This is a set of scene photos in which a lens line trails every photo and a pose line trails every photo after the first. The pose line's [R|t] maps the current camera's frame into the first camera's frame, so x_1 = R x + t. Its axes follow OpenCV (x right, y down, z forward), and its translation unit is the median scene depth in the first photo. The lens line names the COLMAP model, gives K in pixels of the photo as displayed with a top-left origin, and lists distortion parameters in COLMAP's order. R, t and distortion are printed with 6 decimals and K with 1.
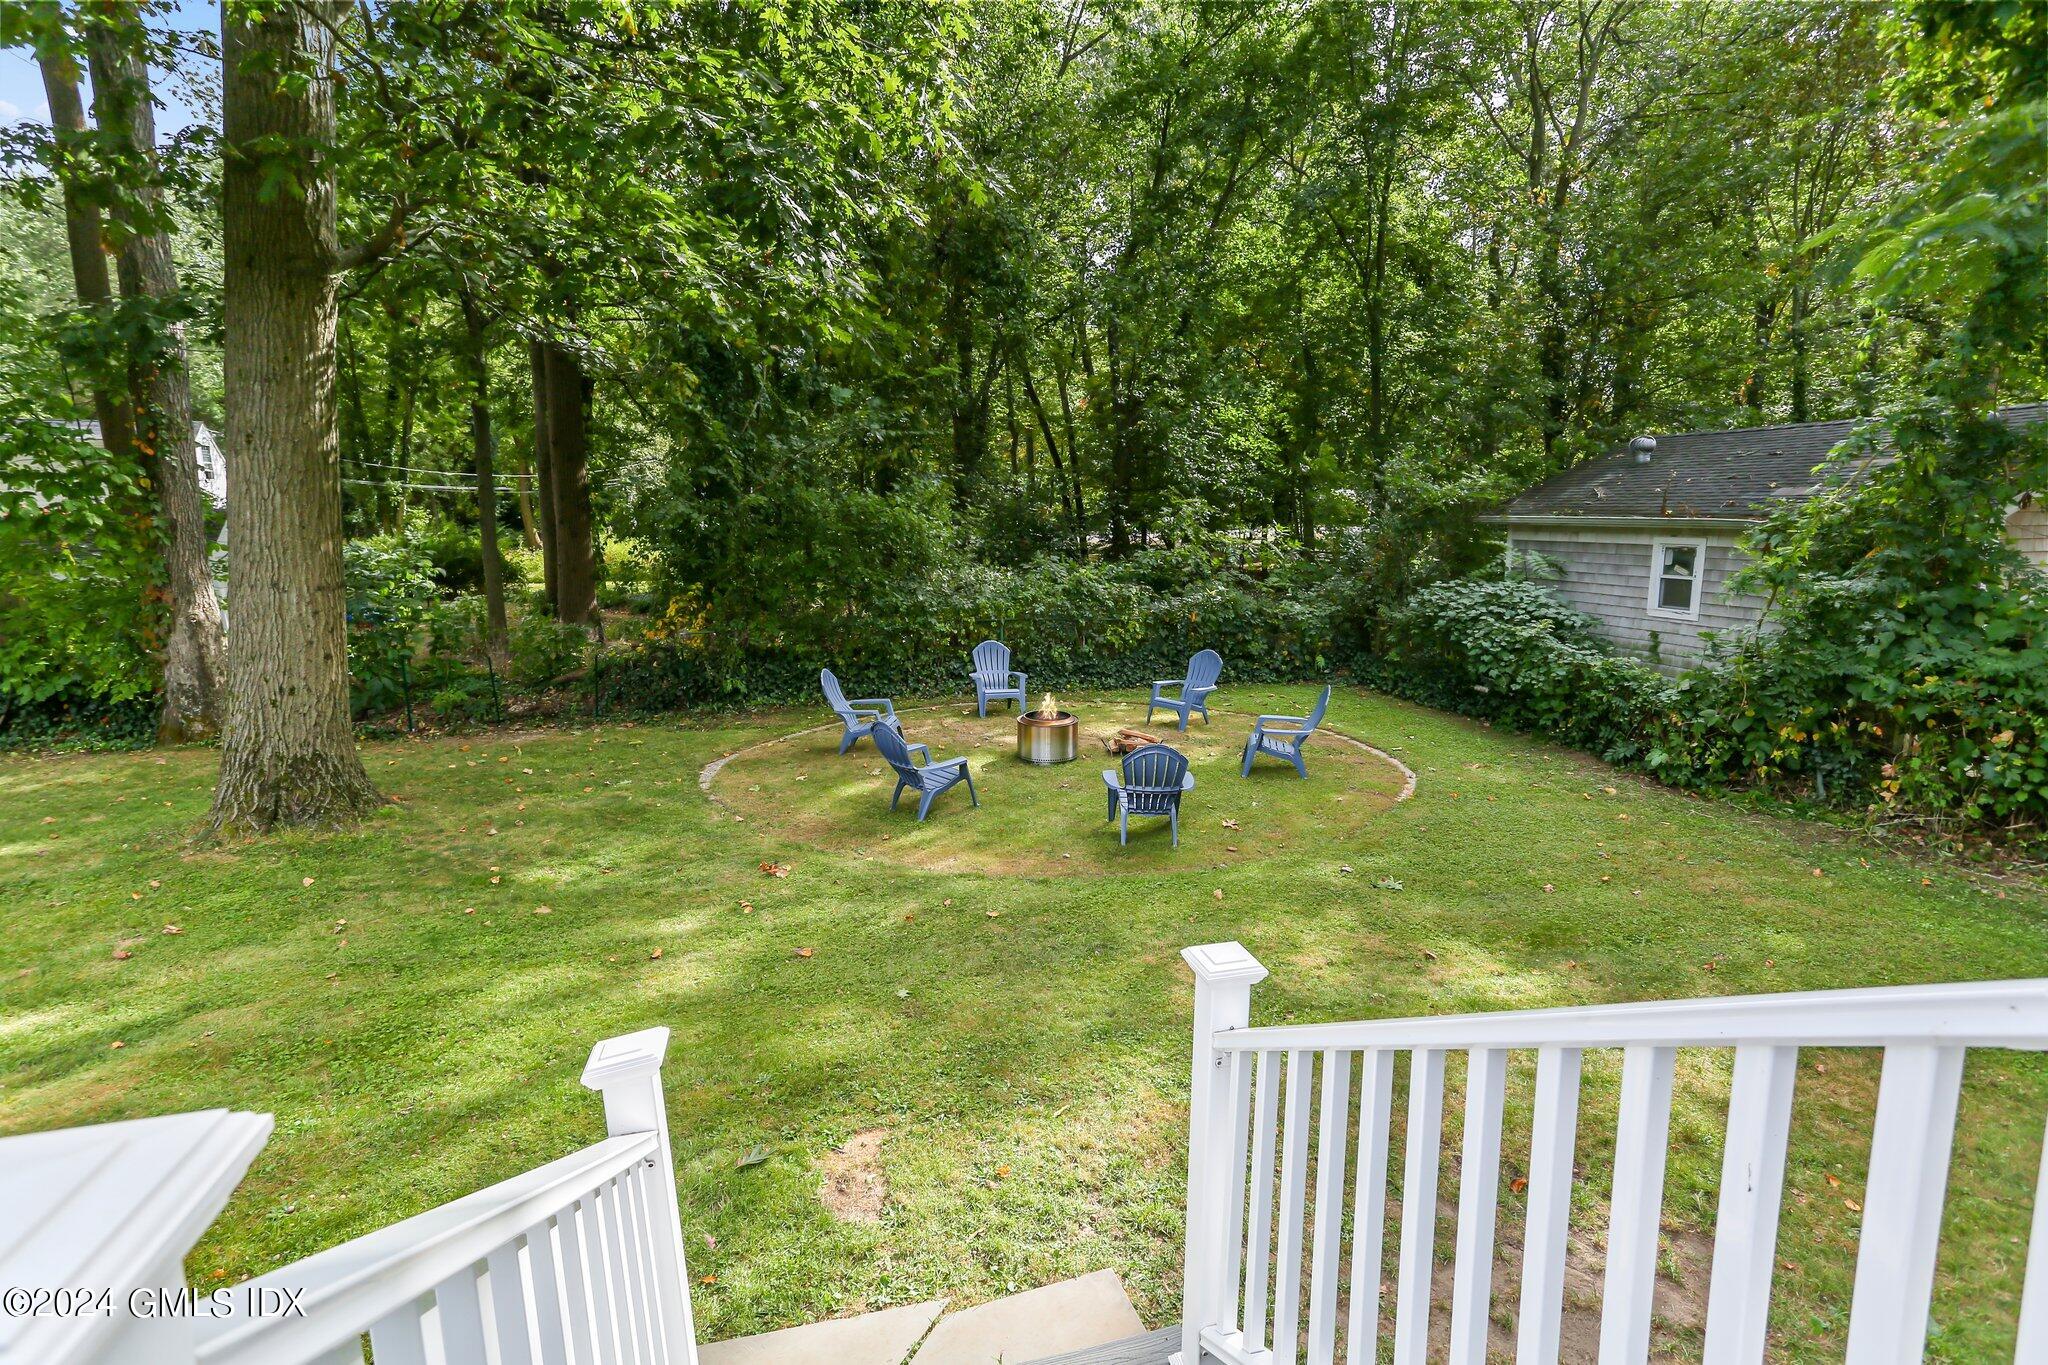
lens RADIAL K [[991.5, 0, 1033.5], [0, 991.5, 666.5], [0, 0, 1]] dist [-0.038956, 0.020345]
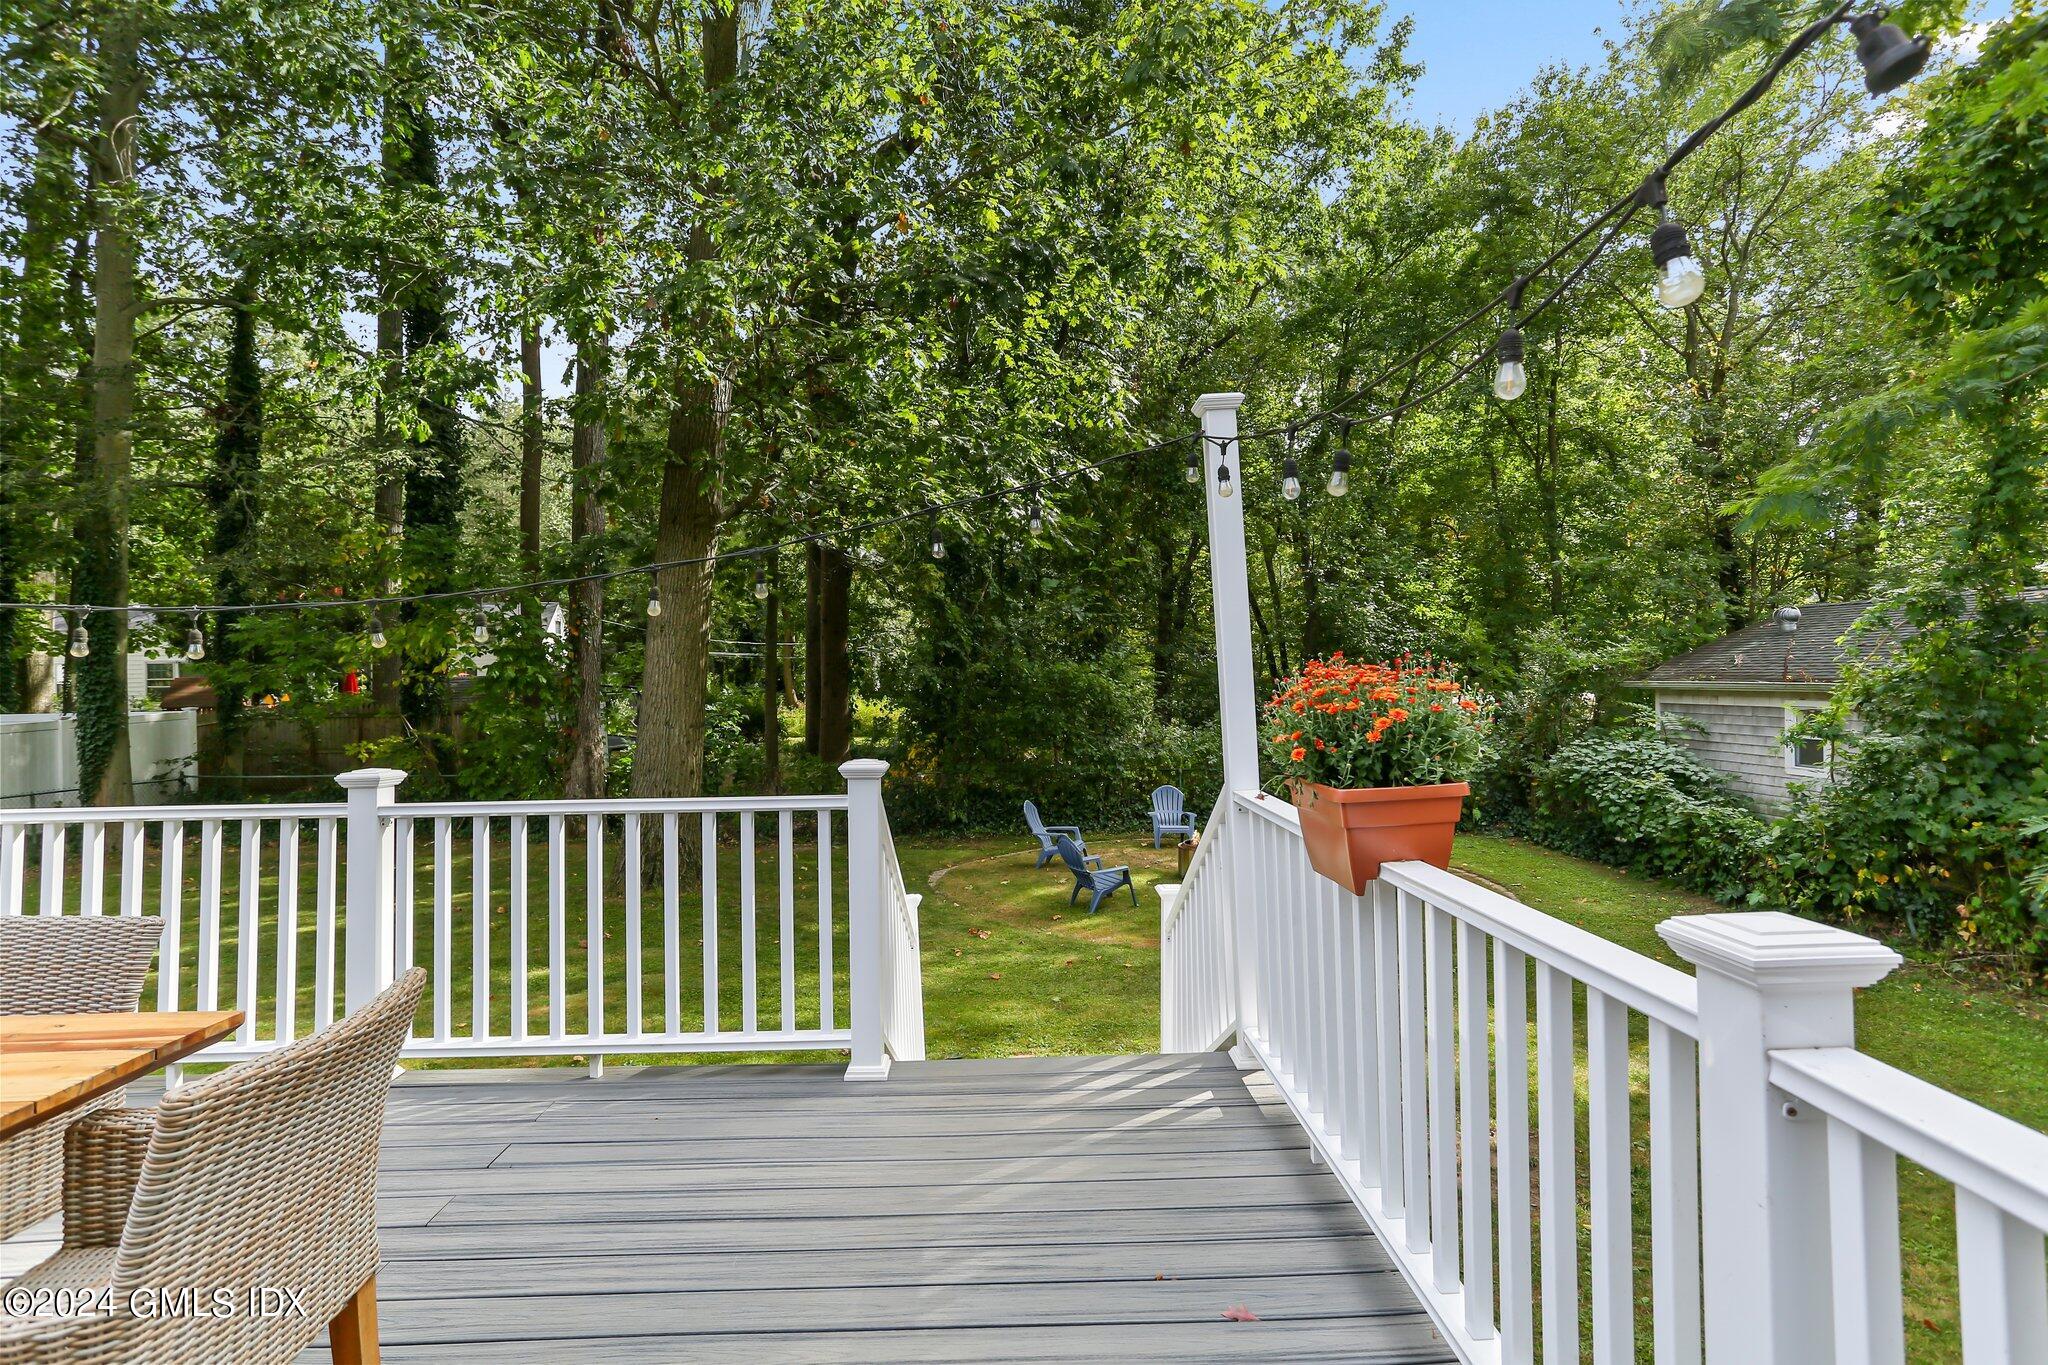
lens RADIAL K [[991.5, 0, 1023.7], [0, 991.5, 676.5], [0, 0, 1]] dist [-0.038956, 0.020345]
pose [[0.973254, 0.001661, -0.229727, 0.069398], [-0.037132, 0.987963, -0.150166, 0.033924], [0.226712, 0.154680, 0.961601, -0.223562]]
